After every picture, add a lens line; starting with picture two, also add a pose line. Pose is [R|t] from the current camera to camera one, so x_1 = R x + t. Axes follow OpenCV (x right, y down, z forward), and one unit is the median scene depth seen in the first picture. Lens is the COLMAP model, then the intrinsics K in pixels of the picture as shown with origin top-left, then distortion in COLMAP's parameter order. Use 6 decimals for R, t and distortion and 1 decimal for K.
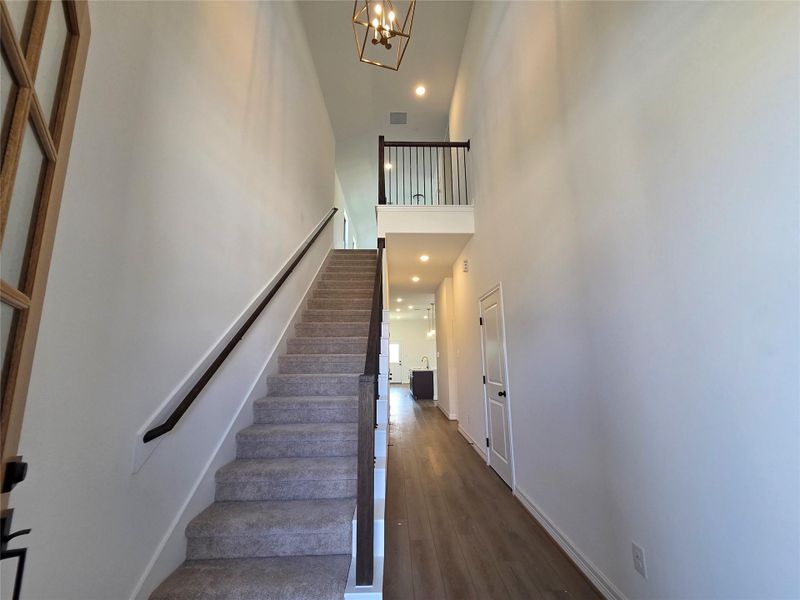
lens RADIAL K [[329.0, 0, 400.0], [0, 329.0, 300.0], [0, 0, 1]] dist [0.001980, 0.000131]
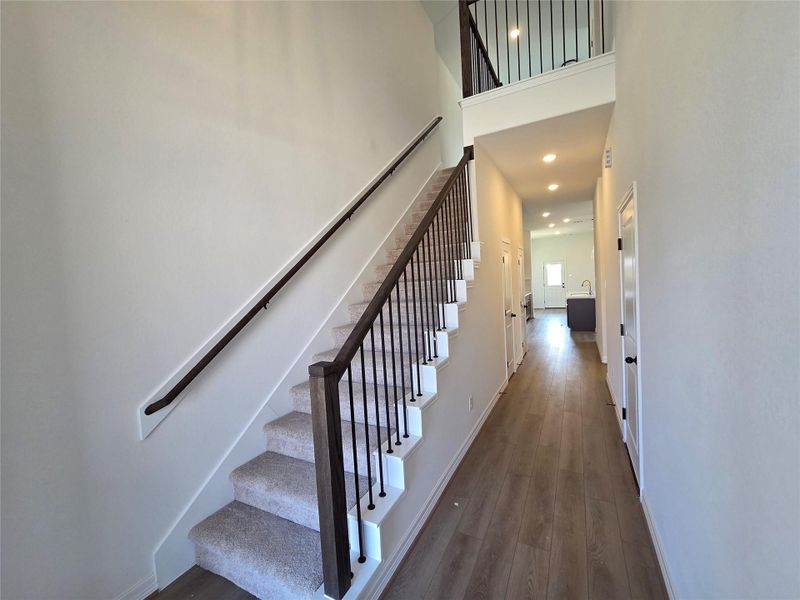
lens RADIAL K [[329.0, 0, 400.0], [0, 329.0, 300.0], [0, 0, 1]] dist [0.001980, 0.000131]
pose [[0.870851, -0.015334, -0.491309, 0.175997], [0.132277, 0.969953, 0.204191, -0.019056], [0.473415, -0.242809, 0.846712, 0.193356]]
